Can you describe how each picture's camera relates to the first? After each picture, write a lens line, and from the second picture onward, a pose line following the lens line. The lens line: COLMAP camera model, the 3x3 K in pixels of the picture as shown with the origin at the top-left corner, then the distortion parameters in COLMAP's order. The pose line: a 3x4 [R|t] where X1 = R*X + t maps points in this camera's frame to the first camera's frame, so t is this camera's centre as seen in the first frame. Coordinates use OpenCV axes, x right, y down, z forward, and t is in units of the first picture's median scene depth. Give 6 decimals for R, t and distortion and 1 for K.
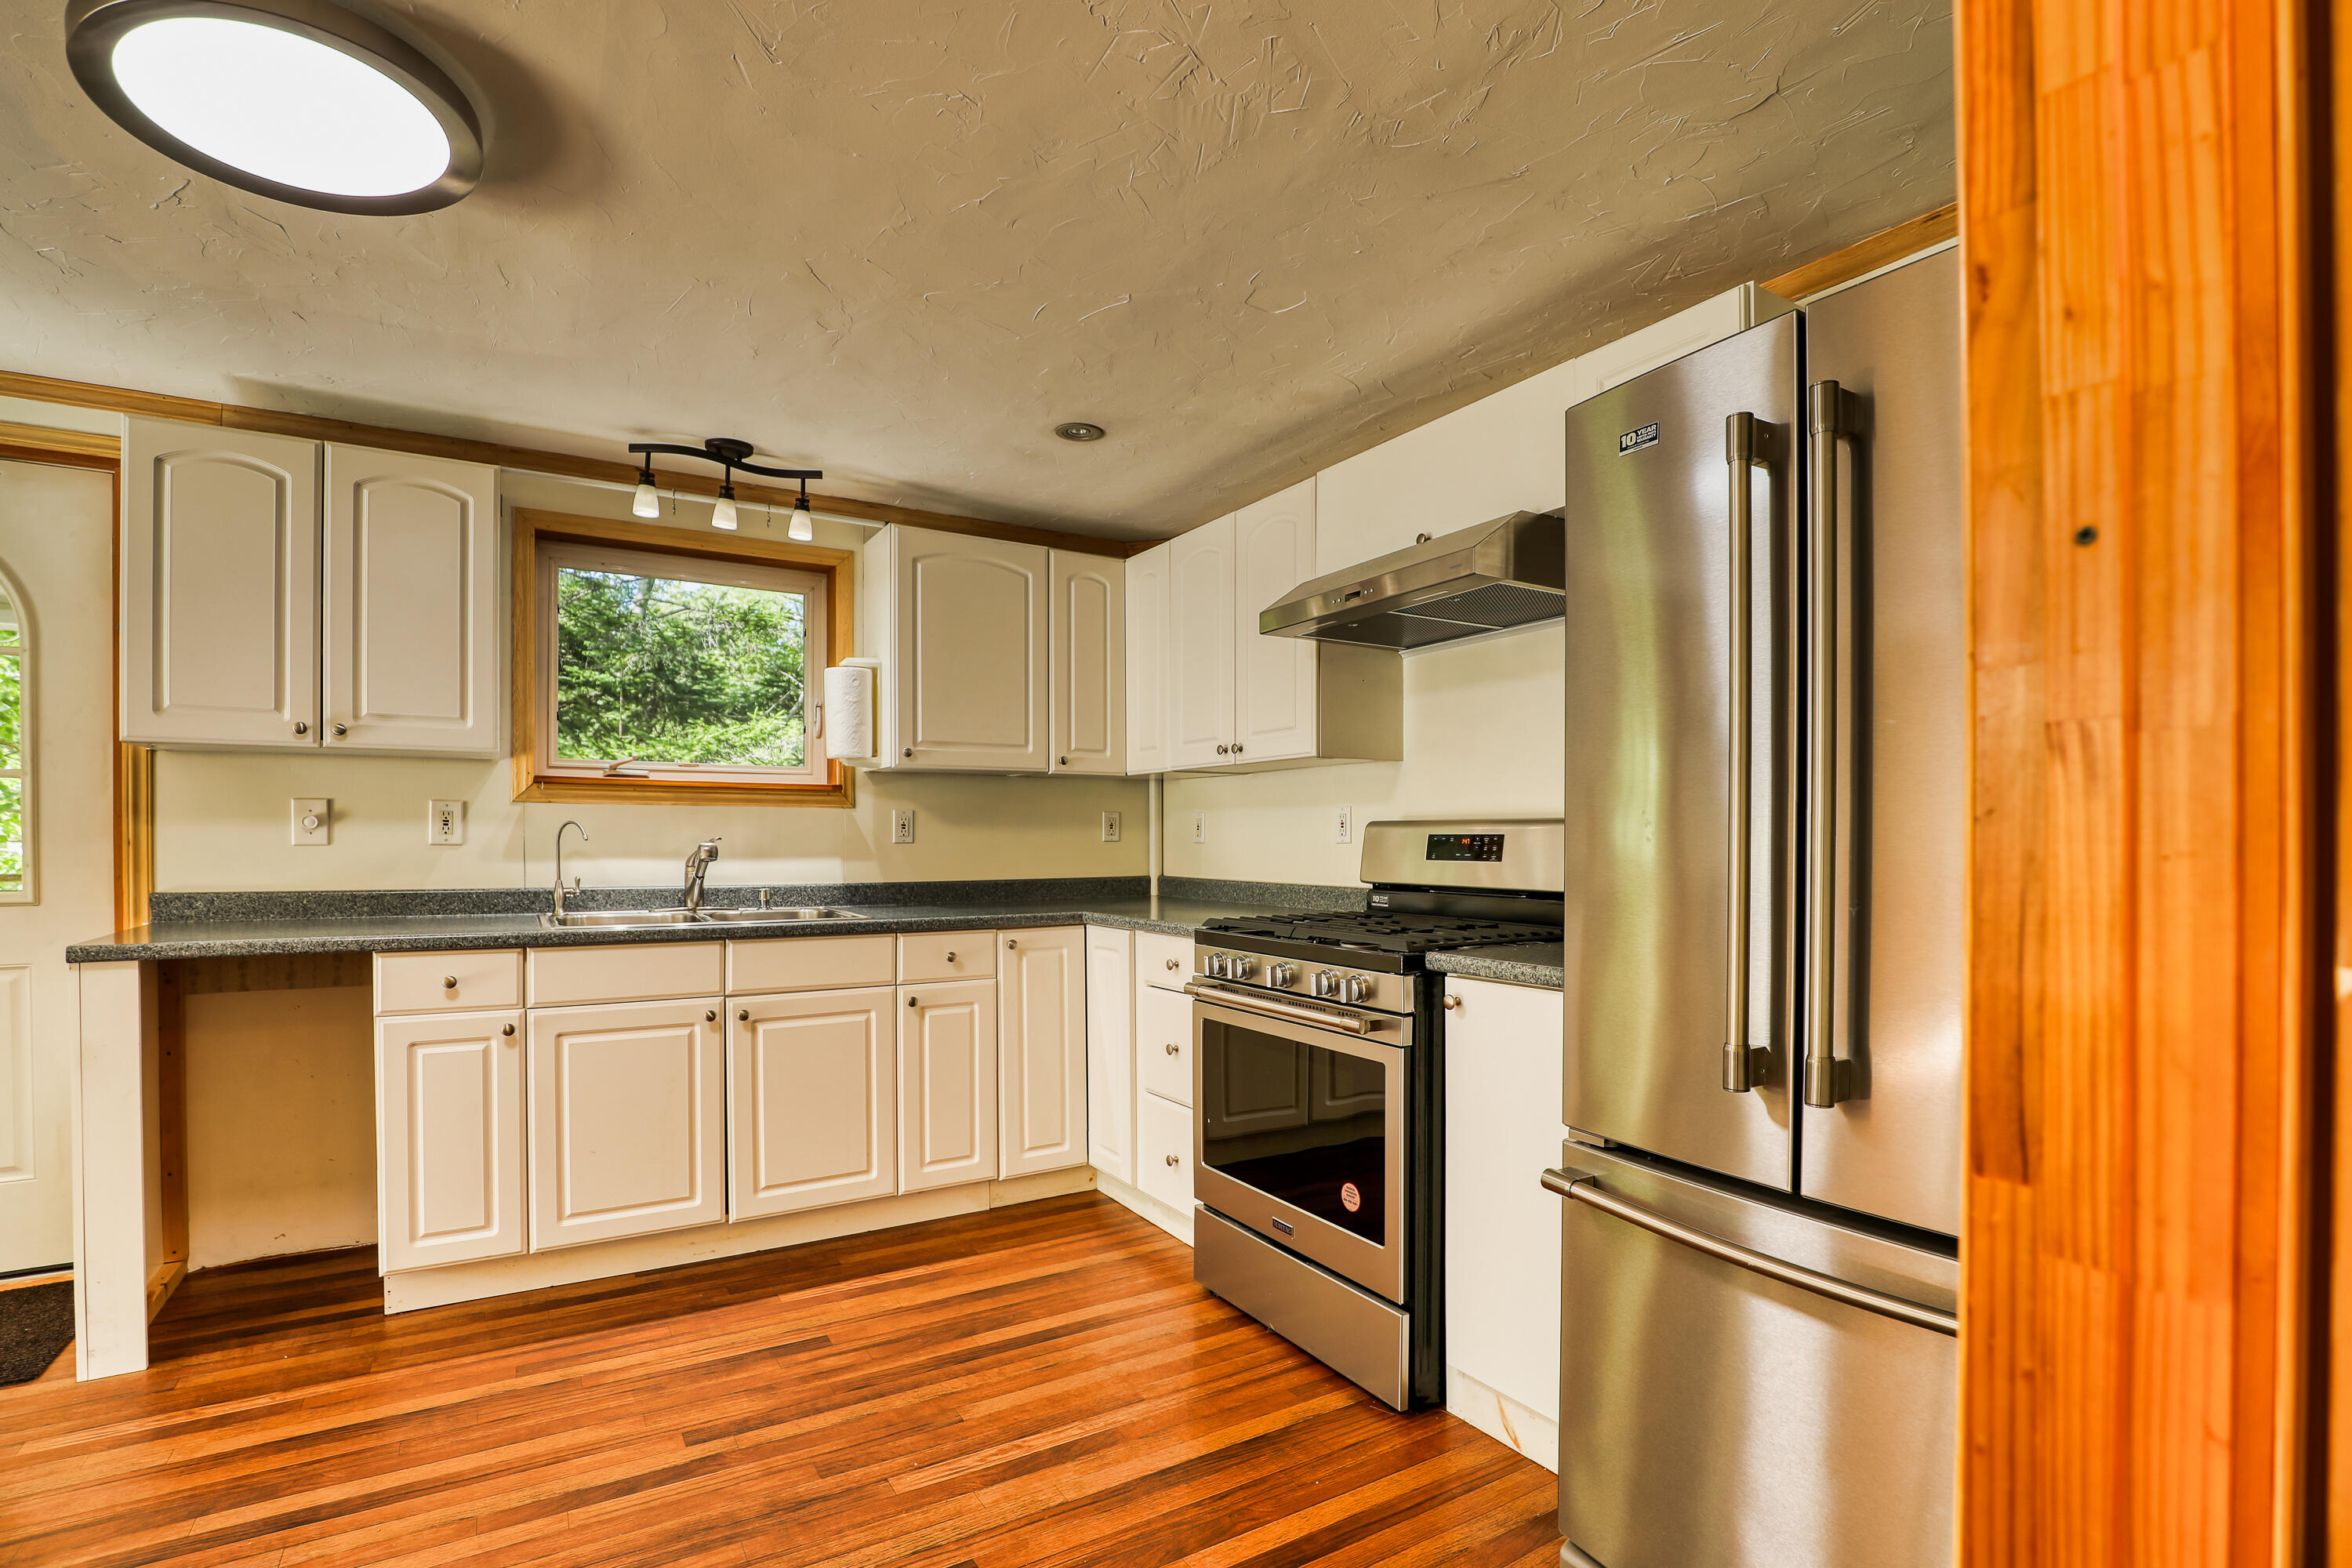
lens RADIAL K [[1112.6, 0, 1179.6], [0, 1112.6, 837.9], [0, 0, 1]] dist [-0.017426, 0.000043]
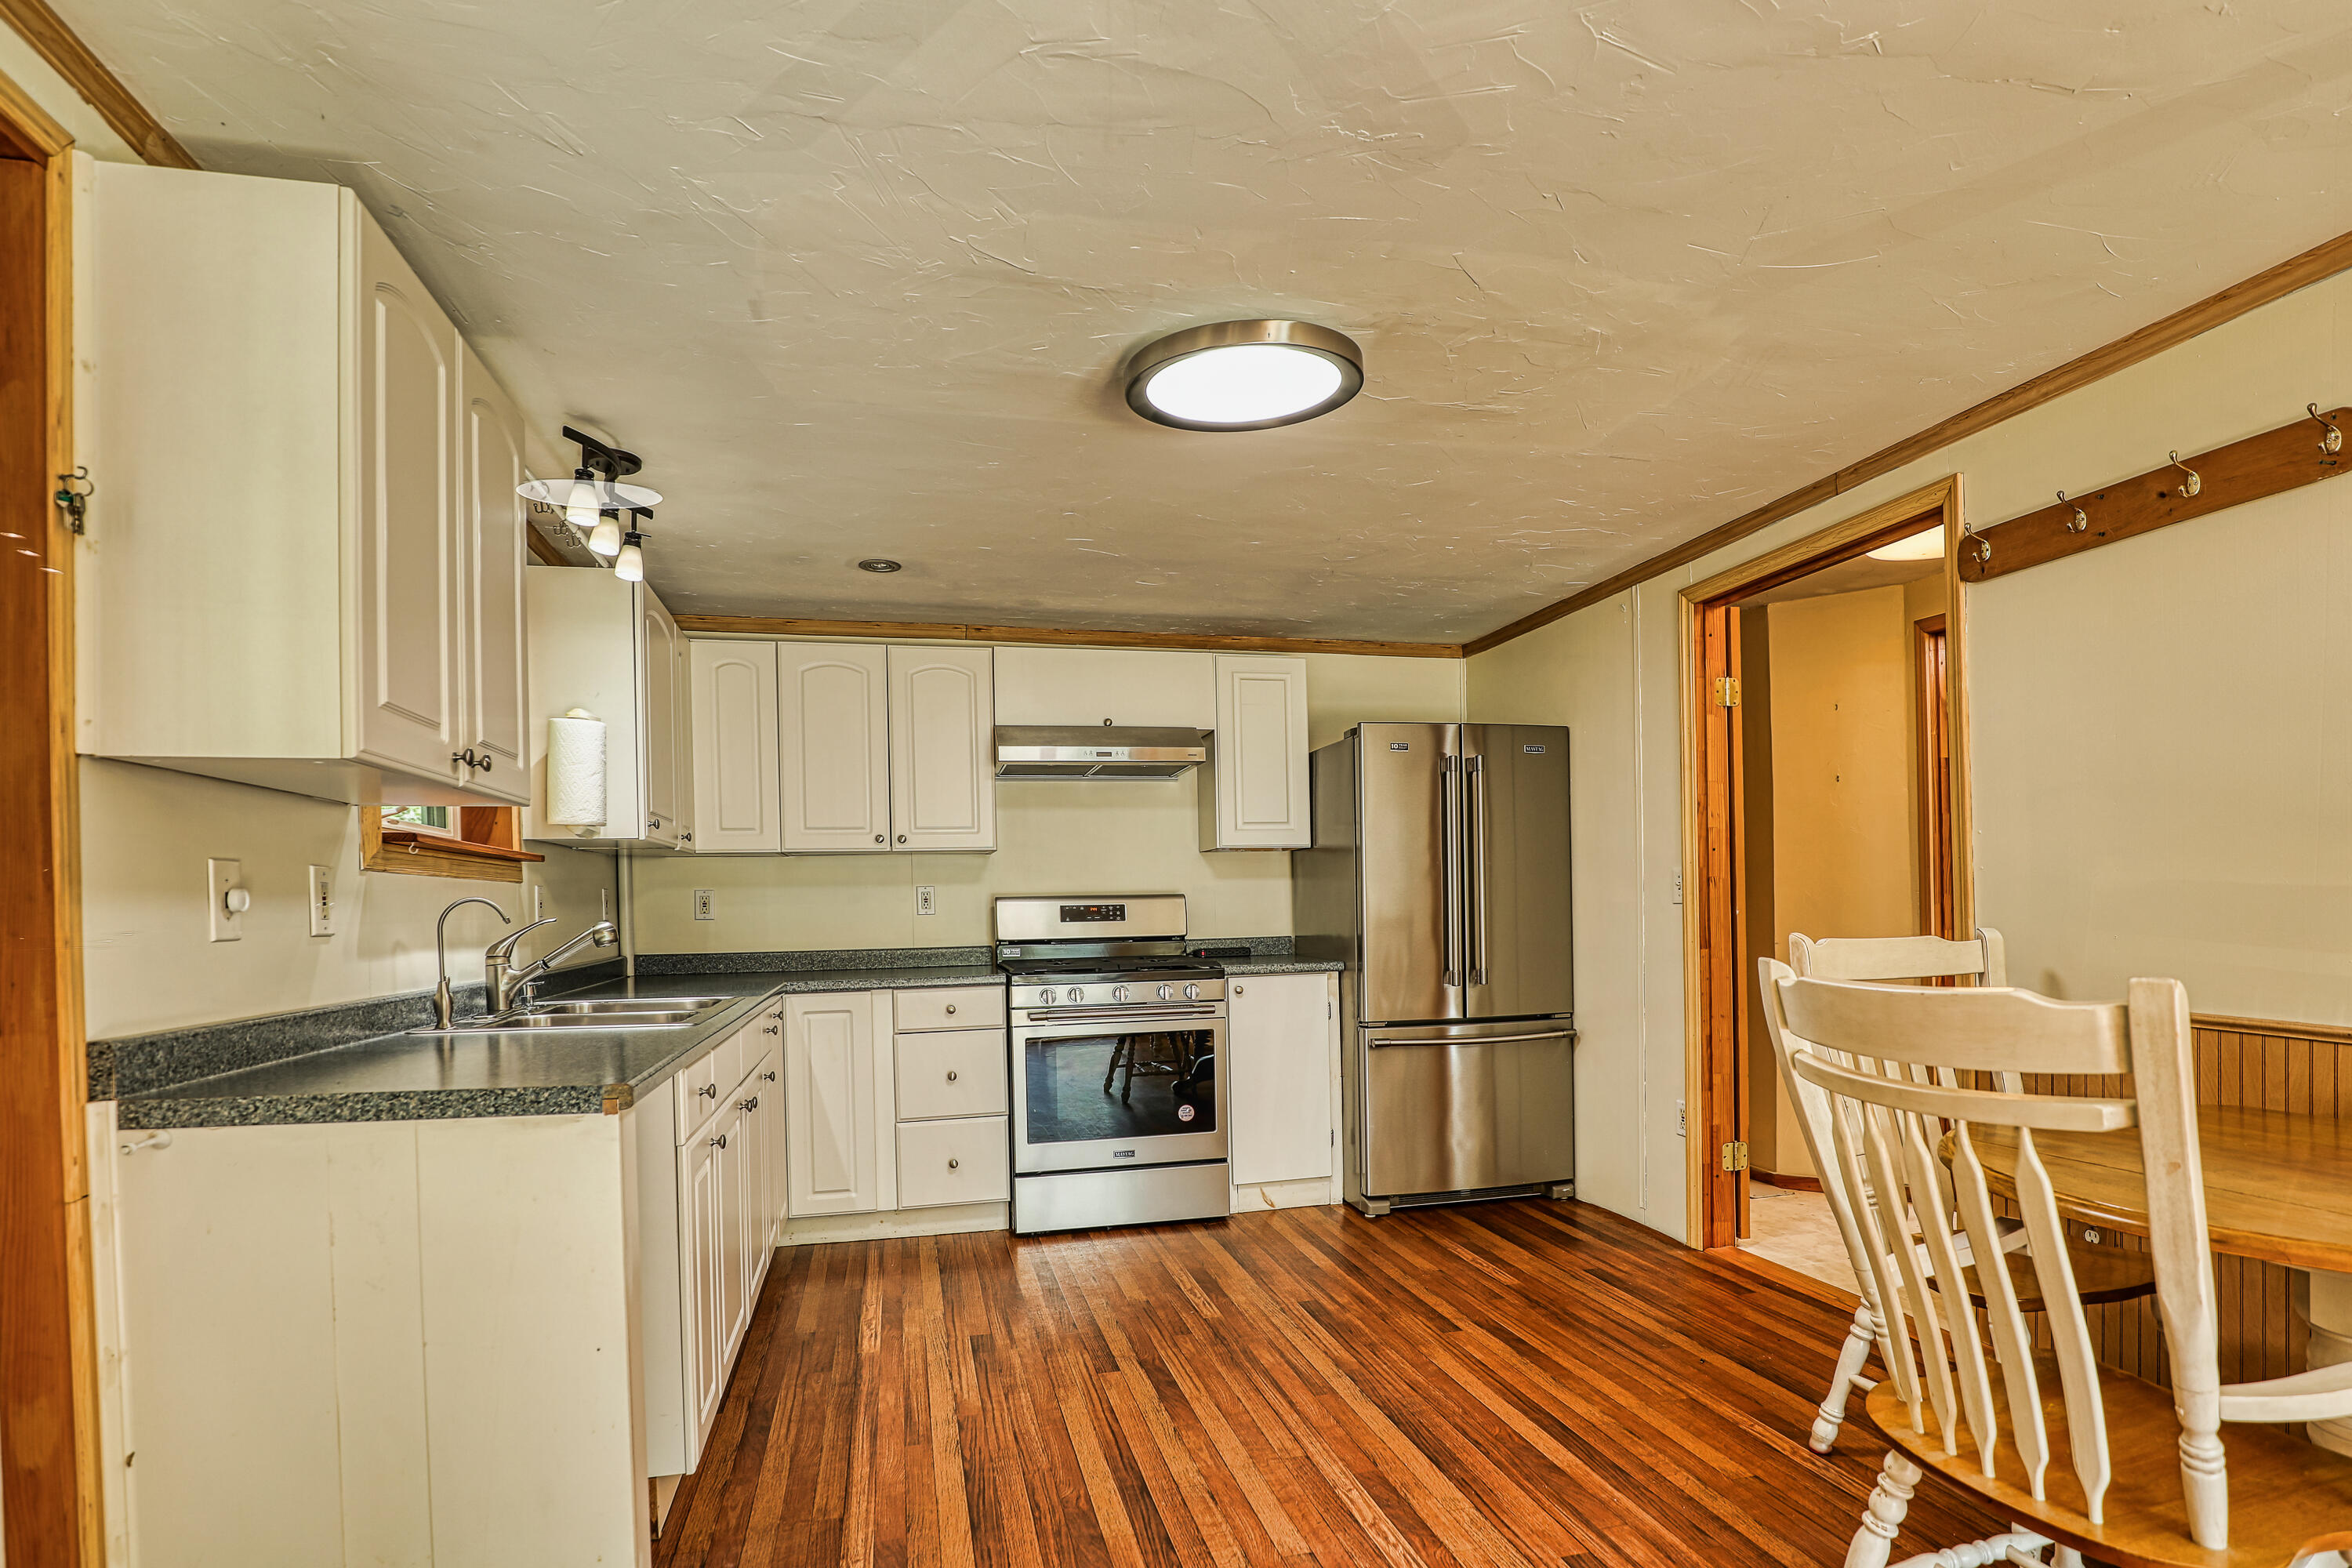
lens RADIAL K [[1142.2, 0, 1182.4], [0, 1142.2, 900.5], [0, 0, 1]] dist [-0.017363, 0.000632]
pose [[0.306961, -0.003104, 0.951717, -1.299783], [0.021067, 0.999772, -0.003534, -0.001326], [-0.951489, 0.021135, 0.306956, 0.381274]]
